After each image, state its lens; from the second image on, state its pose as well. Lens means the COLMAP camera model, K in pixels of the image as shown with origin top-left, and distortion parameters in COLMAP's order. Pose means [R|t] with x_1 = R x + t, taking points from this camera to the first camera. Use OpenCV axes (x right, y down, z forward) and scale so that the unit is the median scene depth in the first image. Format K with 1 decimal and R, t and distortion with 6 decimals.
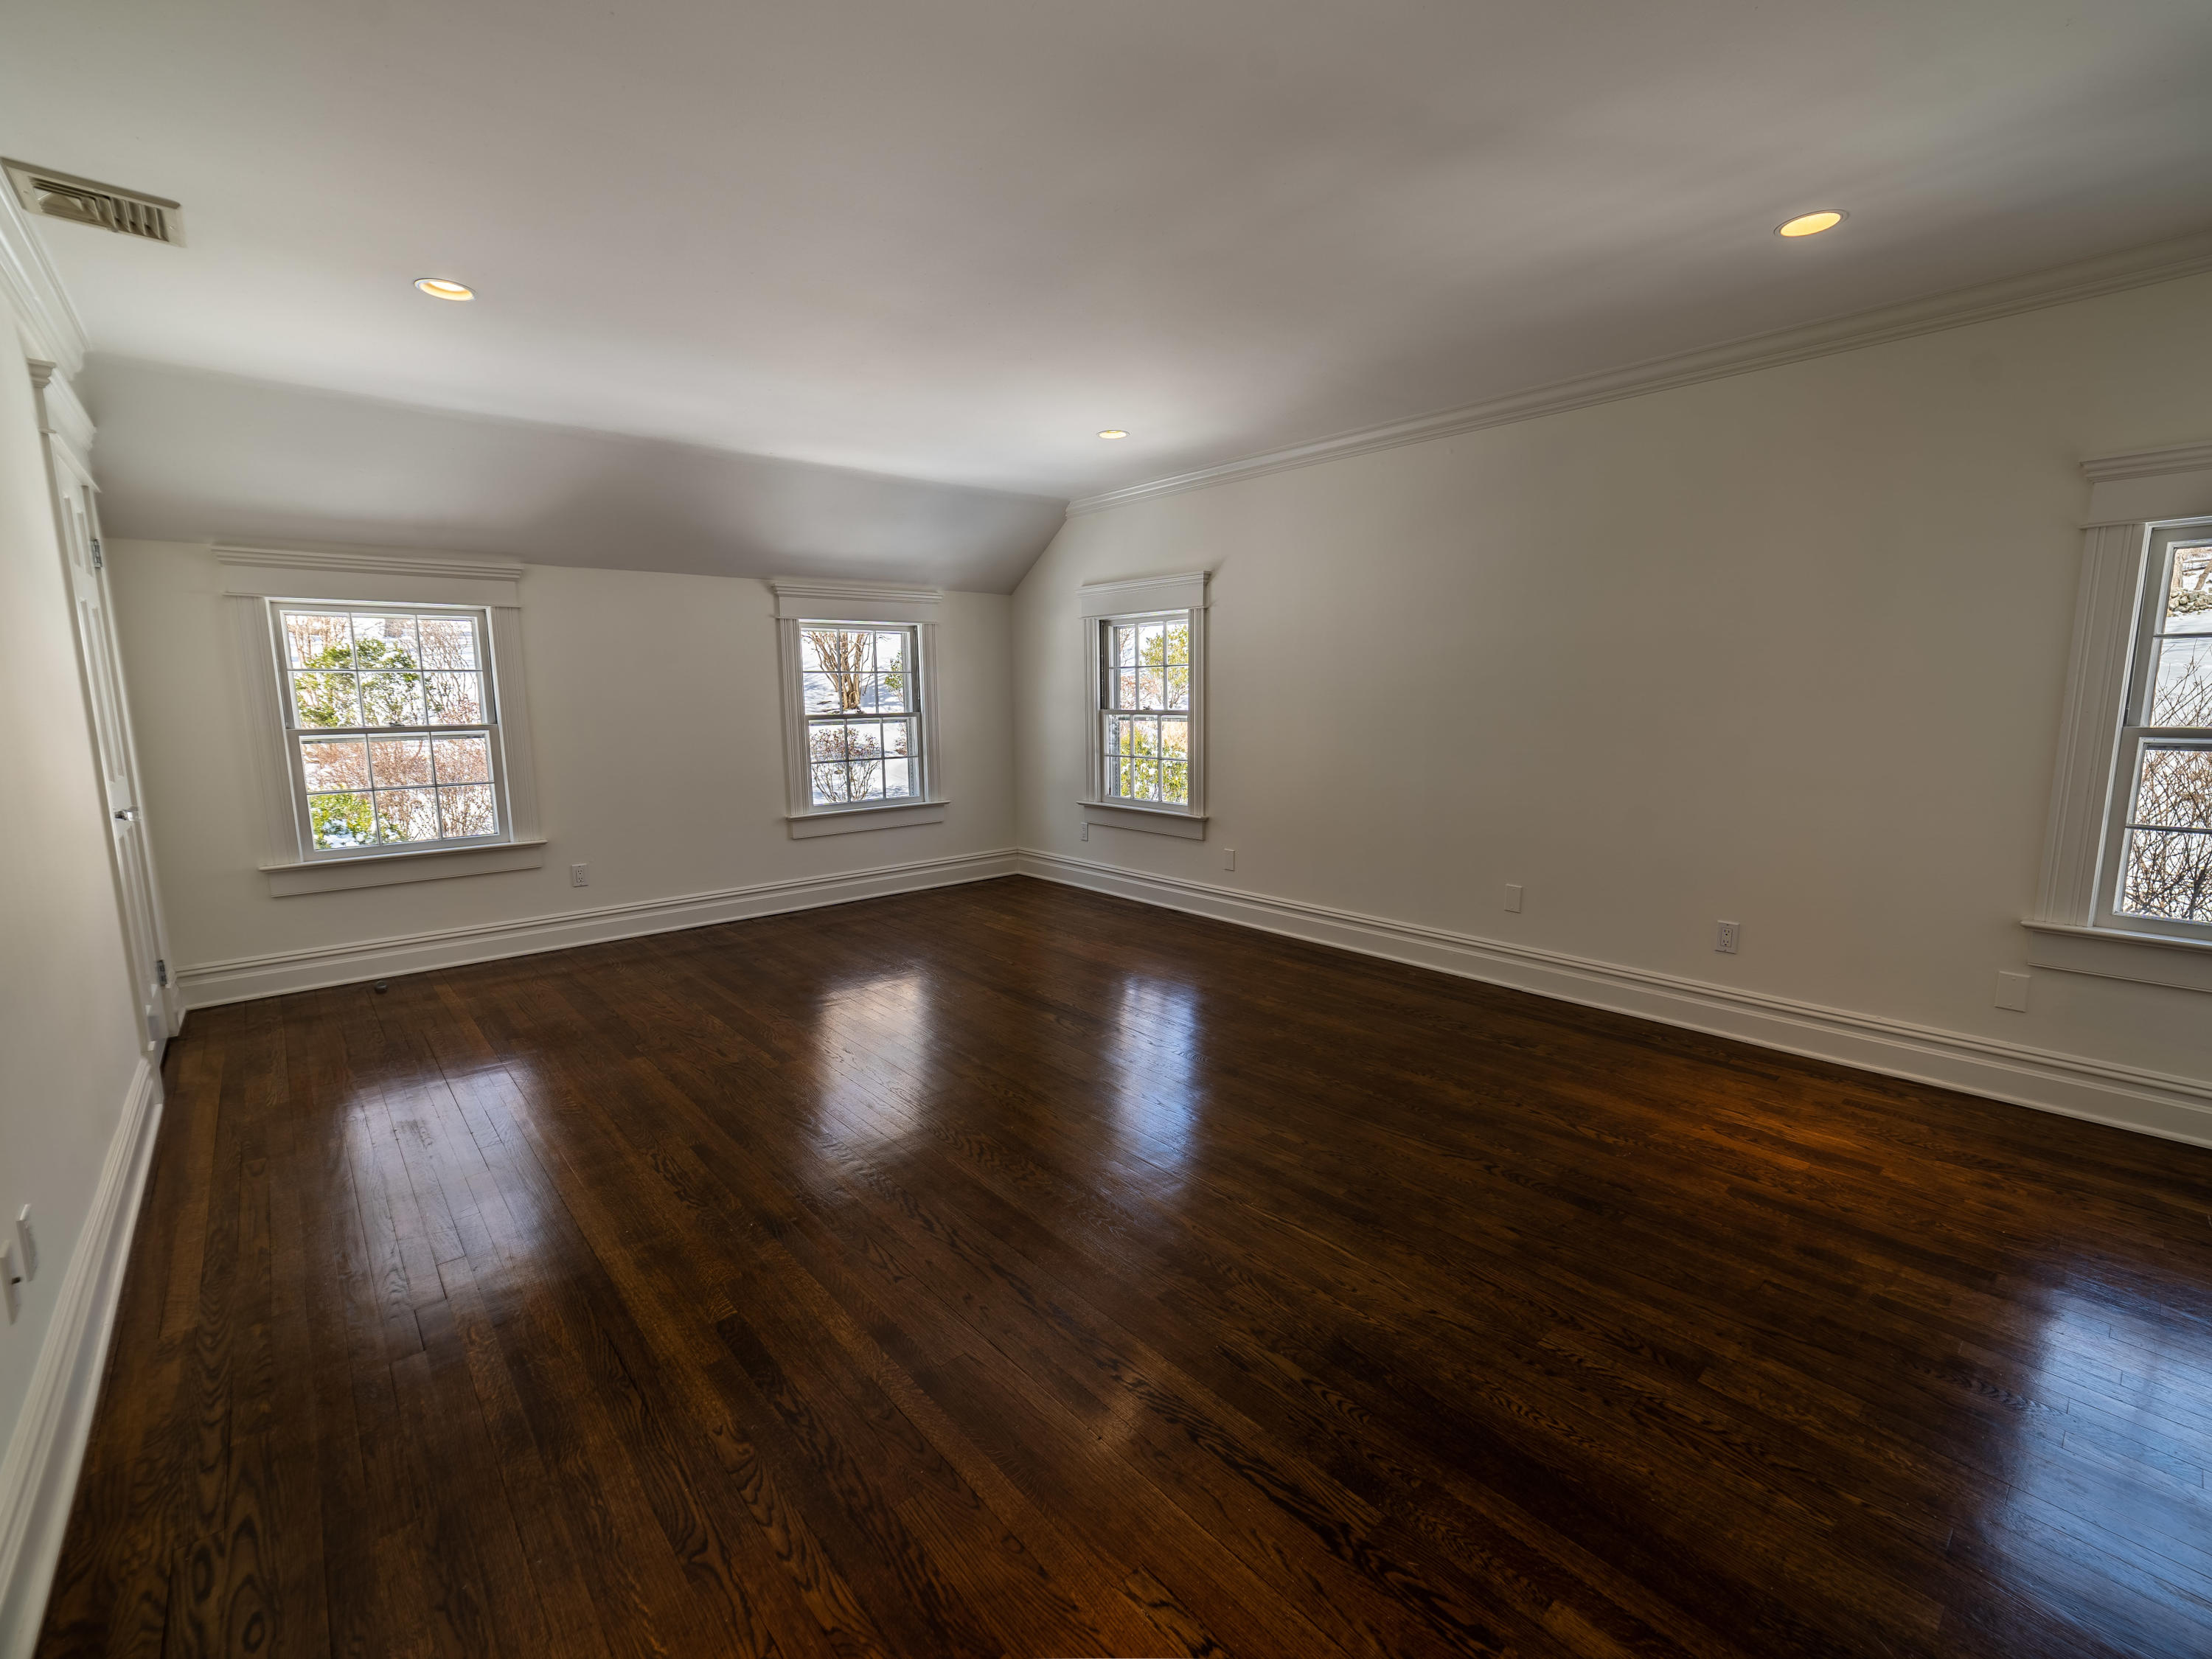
lens RADIAL K [[938.0, 0, 1106.0], [0, 938.0, 829.5], [0, 0, 1]] dist [0.000490, 0.000041]
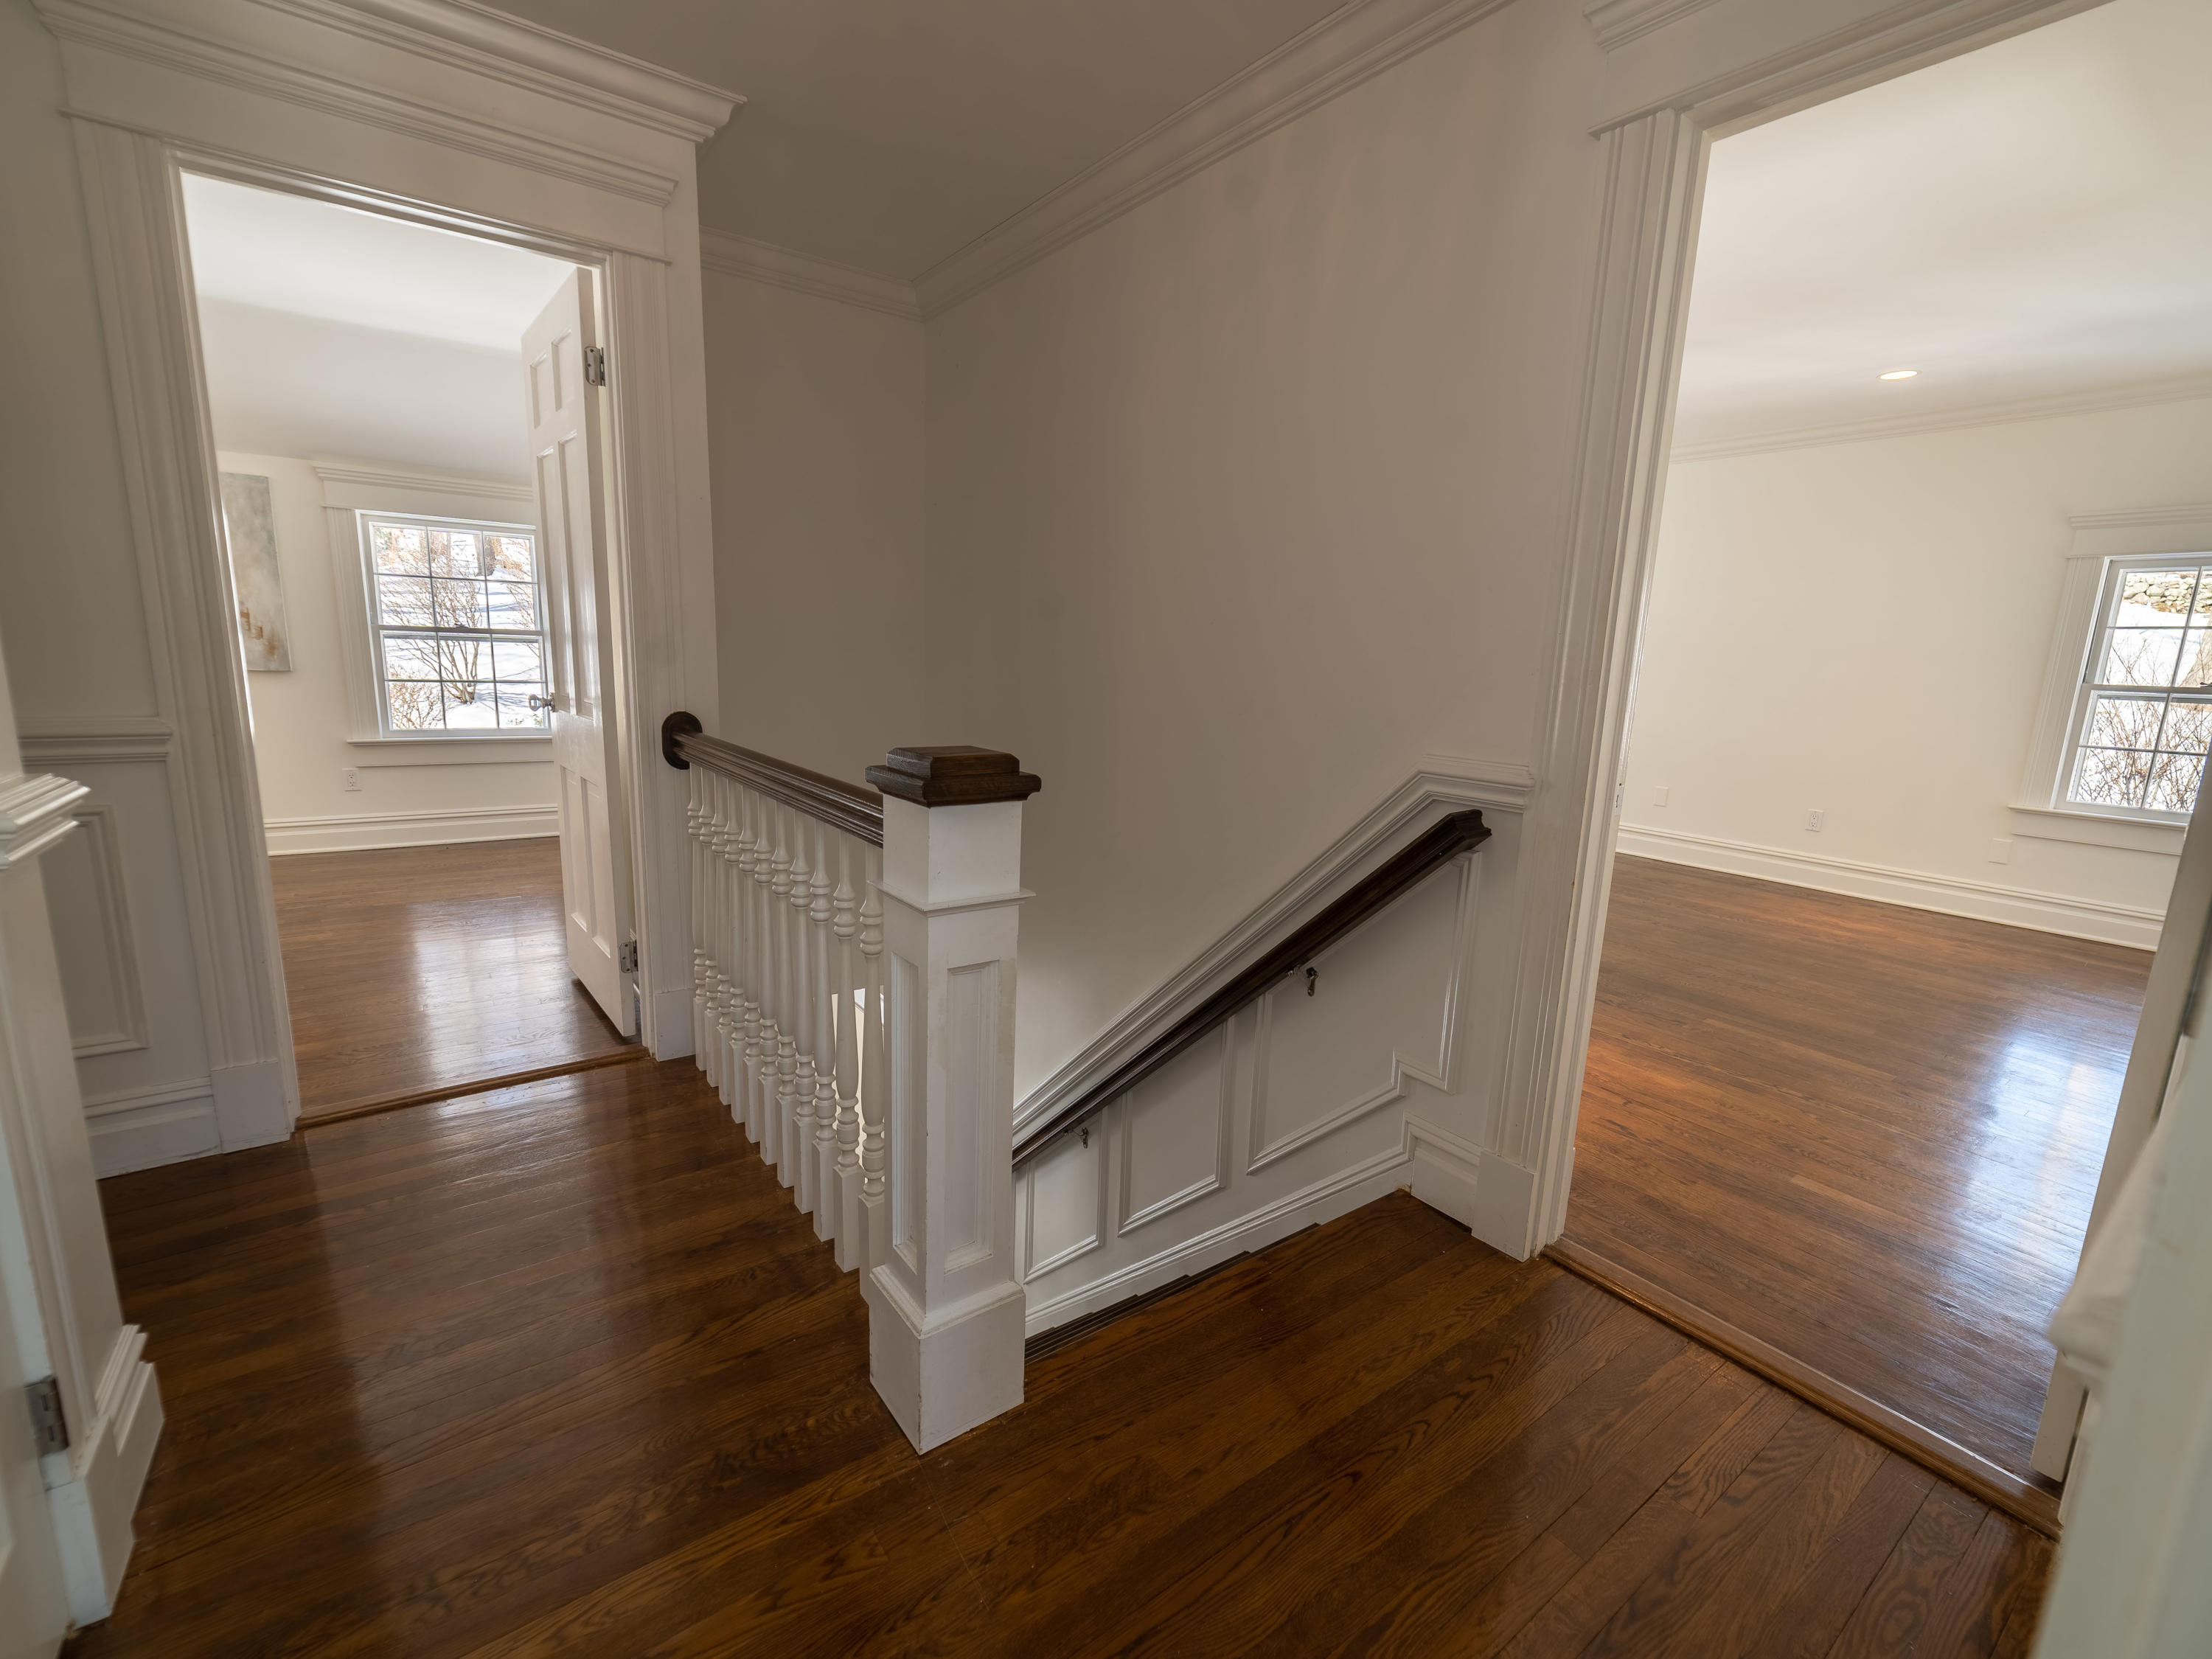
lens RADIAL K [[938.0, 0, 1106.0], [0, 938.0, 829.5], [0, 0, 1]] dist [0.000490, 0.000041]
pose [[0.995608, 0.054333, -0.076247, -0.446058], [-0.050931, 0.997648, 0.045868, 0.151521], [0.078560, -0.041783, 0.996033, -0.742297]]
